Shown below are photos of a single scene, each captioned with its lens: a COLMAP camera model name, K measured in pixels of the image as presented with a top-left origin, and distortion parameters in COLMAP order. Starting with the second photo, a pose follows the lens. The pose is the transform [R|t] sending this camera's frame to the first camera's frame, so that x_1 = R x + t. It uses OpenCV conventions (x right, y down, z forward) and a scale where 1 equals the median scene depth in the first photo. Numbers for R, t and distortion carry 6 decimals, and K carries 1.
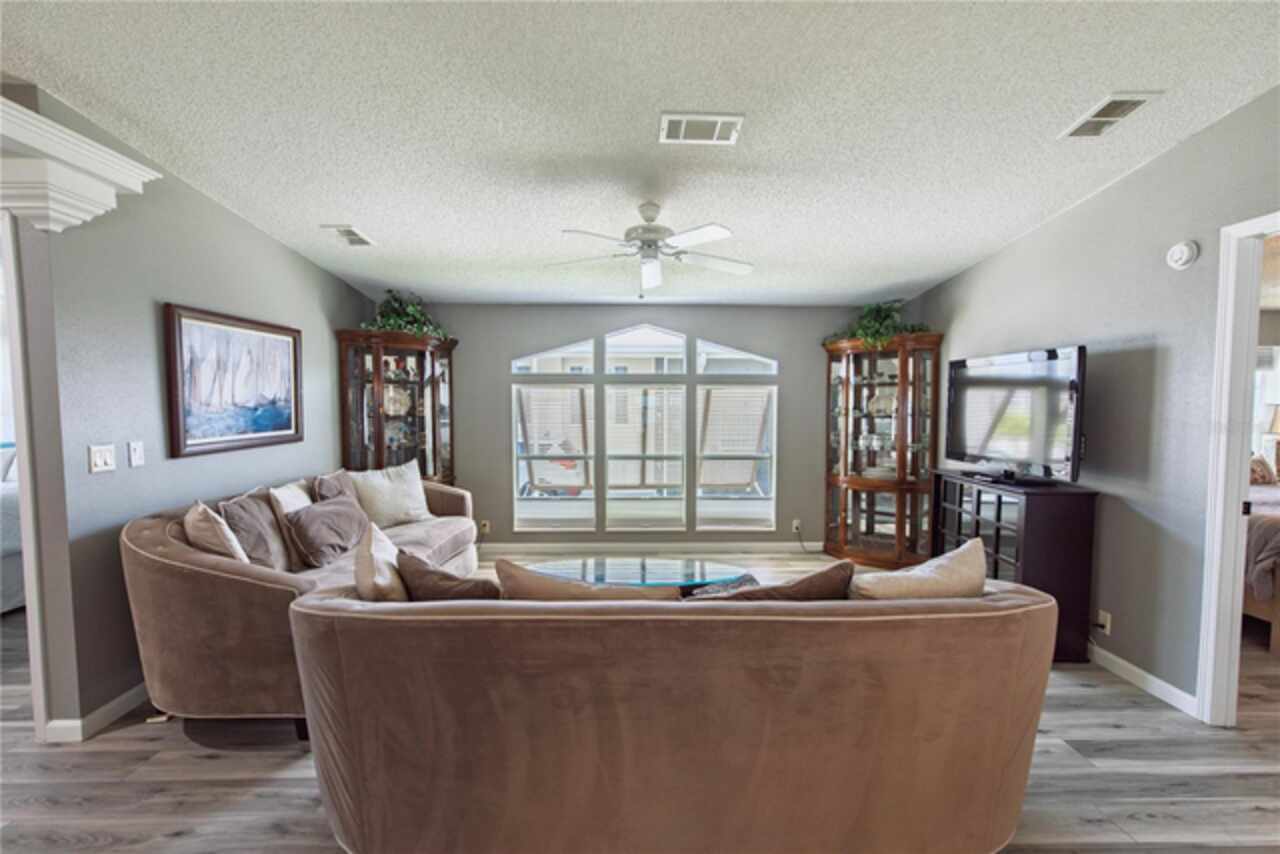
lens RADIAL K [[551.0, 0, 640.0], [0, 551.0, 427.0], [0, 0, 1]] dist [-0.001180, -0.000385]
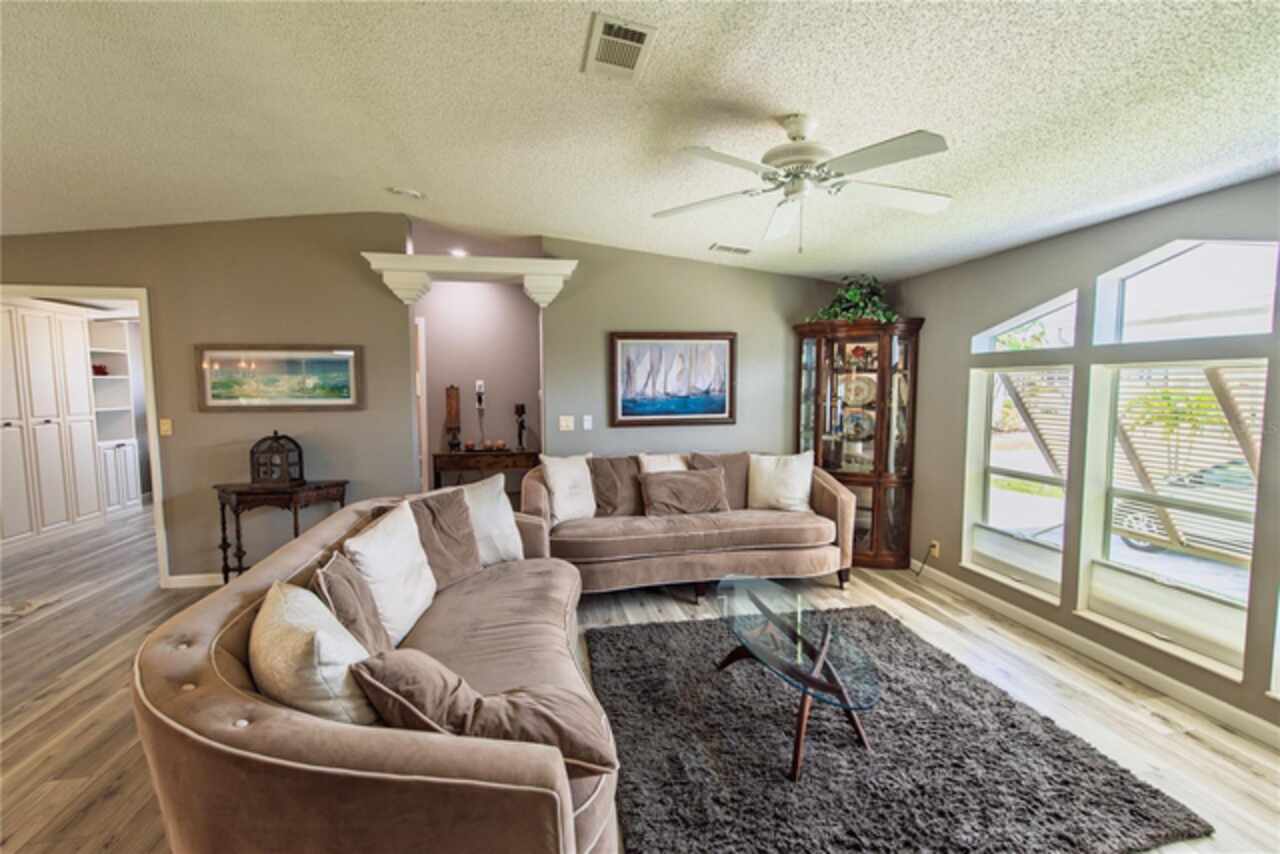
lens RADIAL K [[570.2, 0, 640.0], [0, 570.2, 427.0], [0, 0, 1]] dist [0.000665, 0.000086]
pose [[0.164231, 0.069022, -0.984004, 0.617064], [-0.042316, 0.997124, 0.062880, -0.039327], [0.985514, 0.031313, 0.166680, 0.593555]]
